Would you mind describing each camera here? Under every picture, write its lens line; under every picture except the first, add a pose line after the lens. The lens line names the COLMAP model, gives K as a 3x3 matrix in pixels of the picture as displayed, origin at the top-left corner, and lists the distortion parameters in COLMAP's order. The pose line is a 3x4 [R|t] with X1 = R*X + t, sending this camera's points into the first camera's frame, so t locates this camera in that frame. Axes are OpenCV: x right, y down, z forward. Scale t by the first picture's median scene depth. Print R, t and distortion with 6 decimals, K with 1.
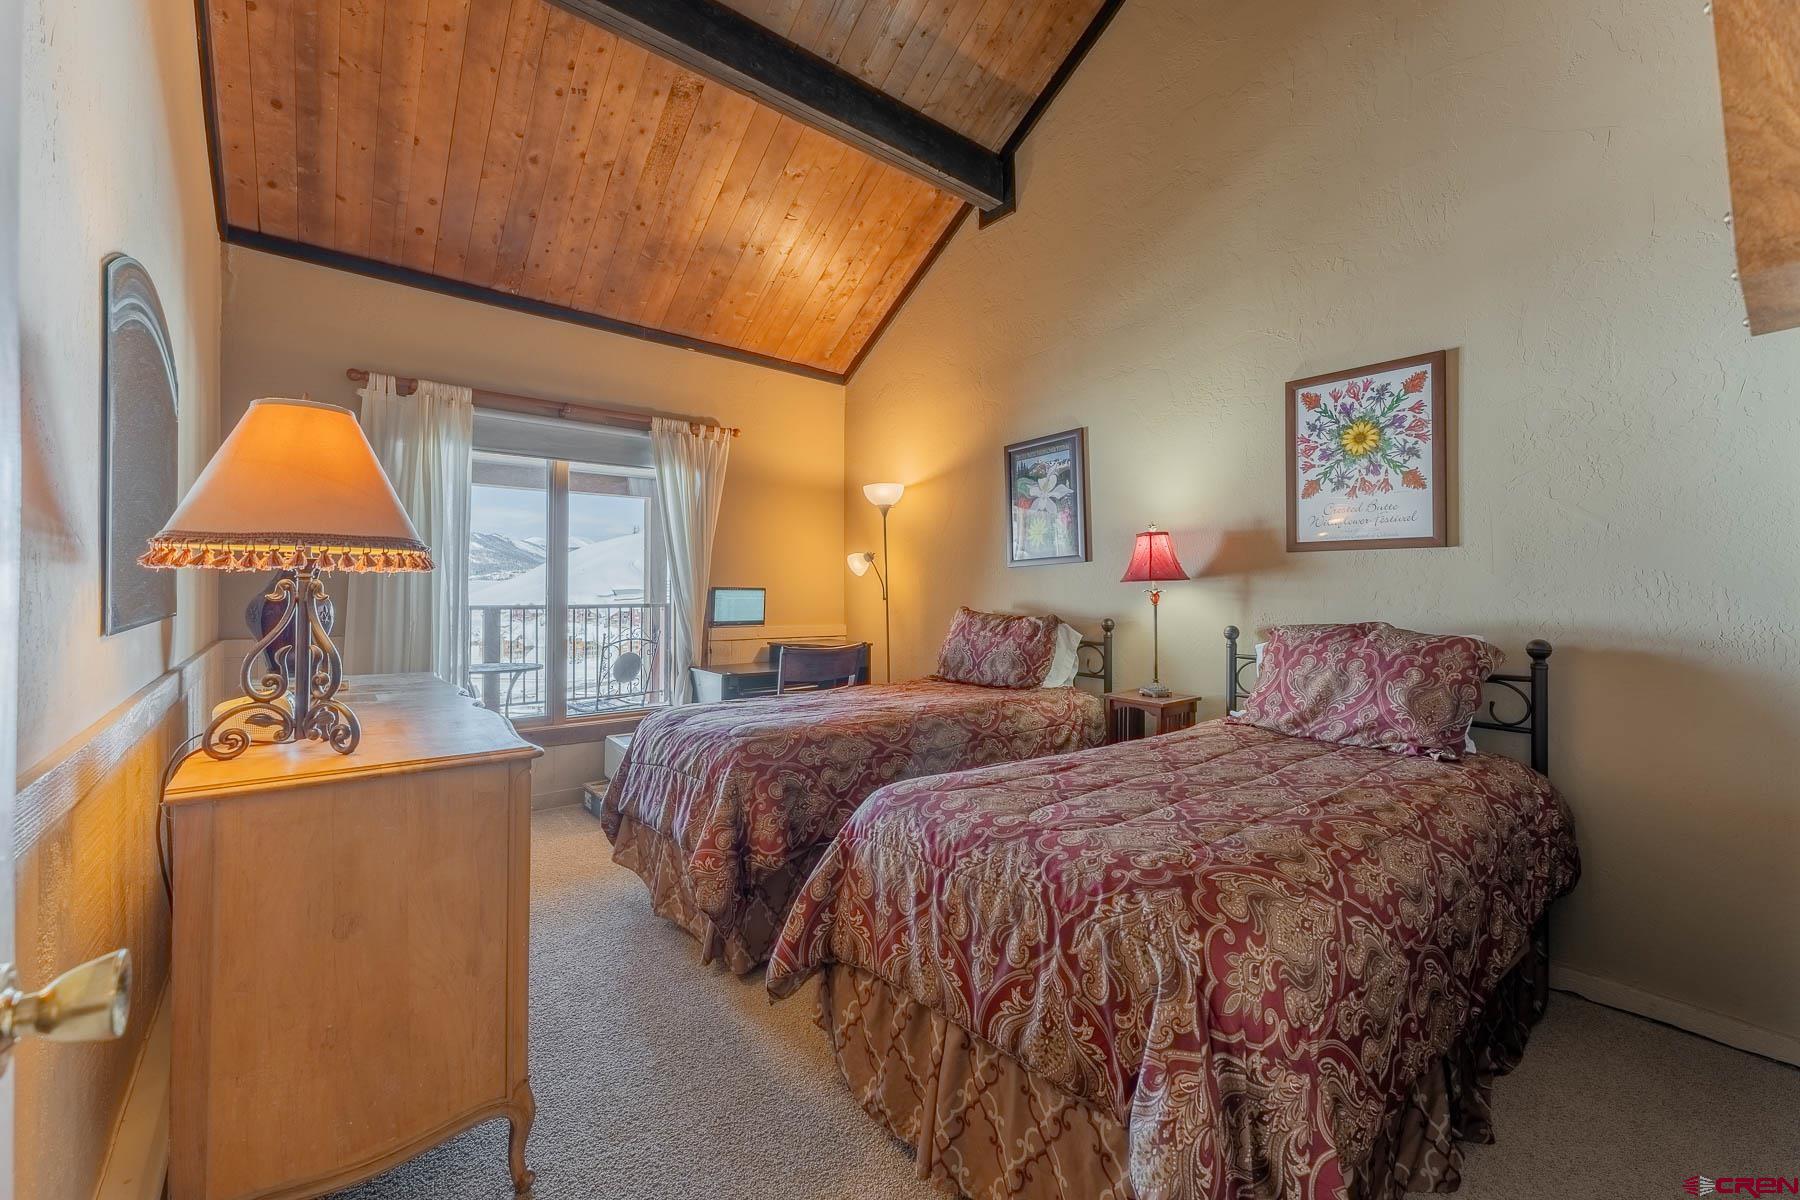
lens RADIAL K [[742.8, 0, 900.2], [0, 742.8, 577.9], [0, 0, 1]] dist [-0.000226, -0.000032]
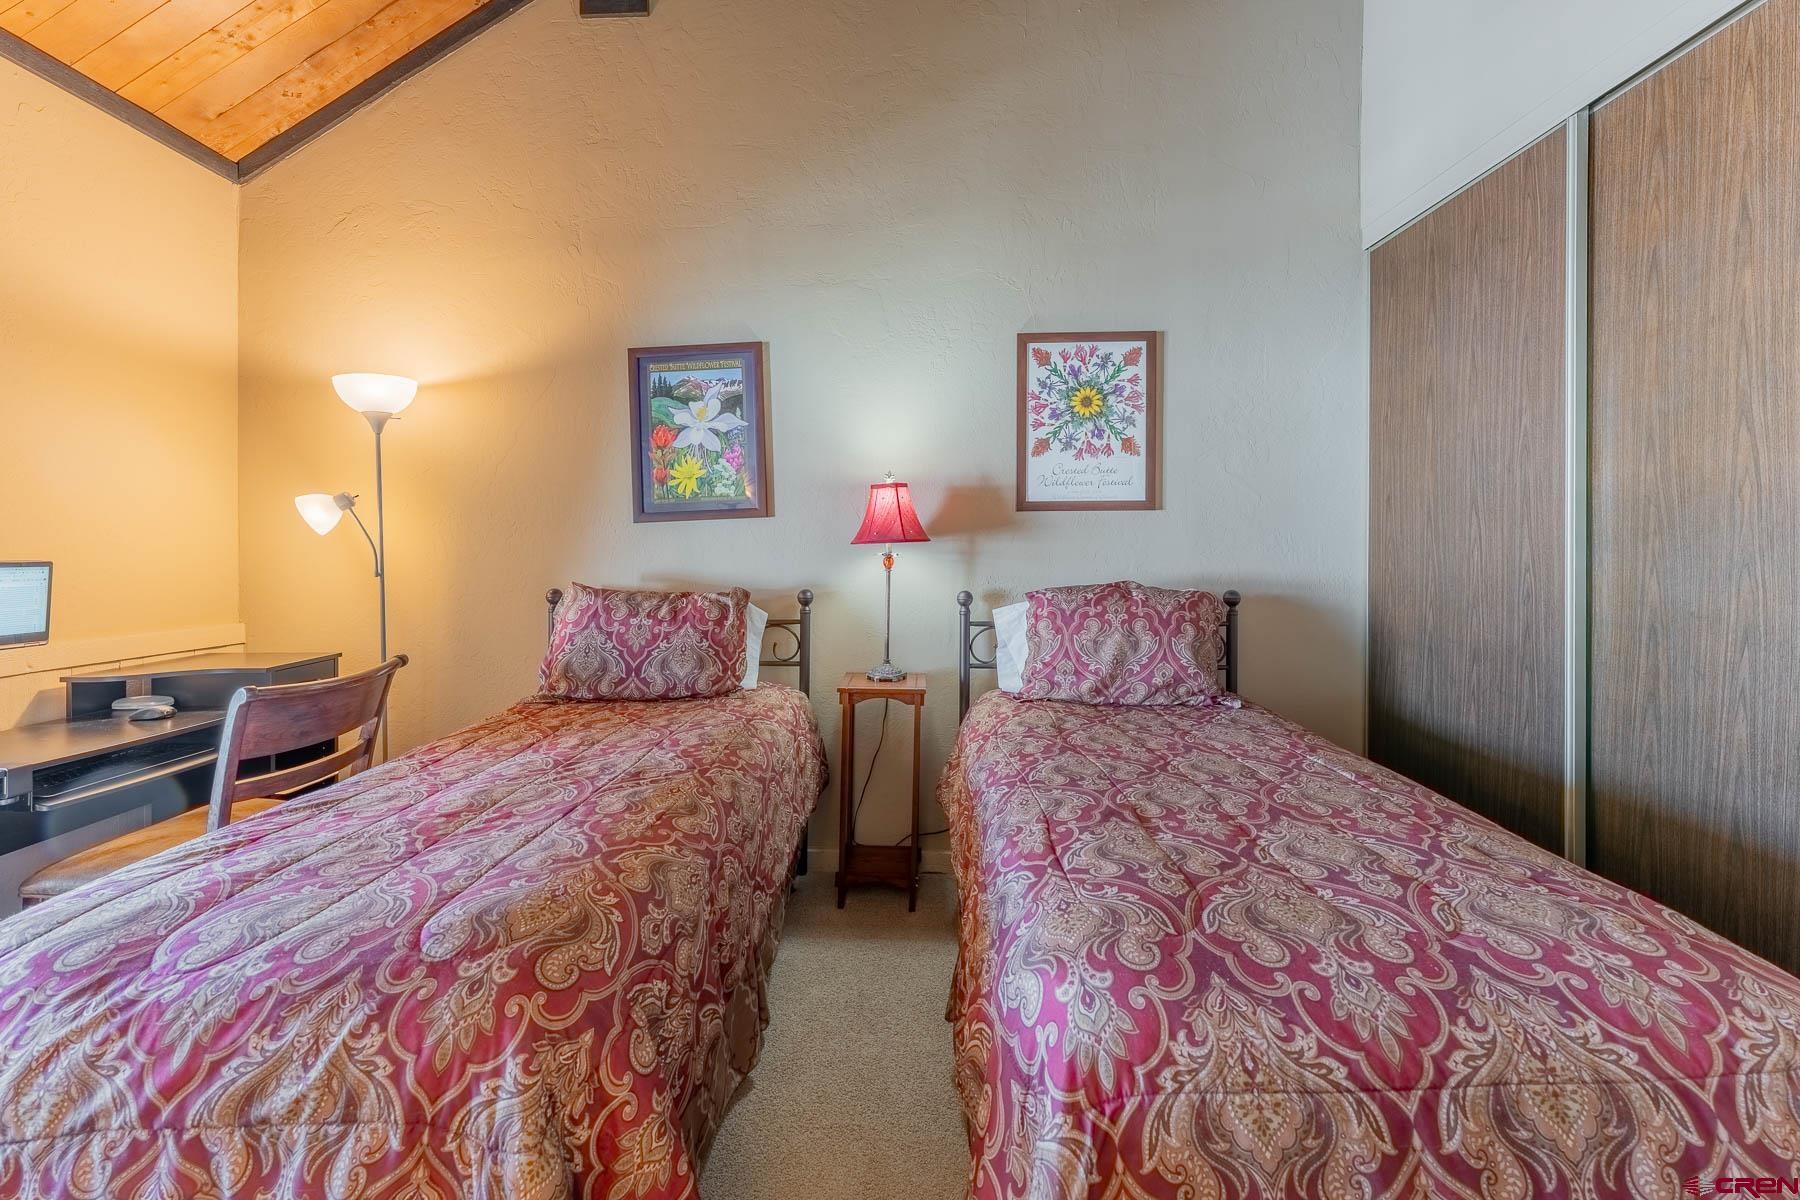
lens RADIAL K [[745.1, 0, 897.6], [0, 745.1, 543.9], [0, 0, 1]] dist [0.000467, -0.000049]
pose [[0.653918, -0.010196, 0.756497, -0.320541], [-0.000240, 0.999906, 0.013683, -0.006047], [-0.756566, -0.009129, 0.653854, 0.506753]]
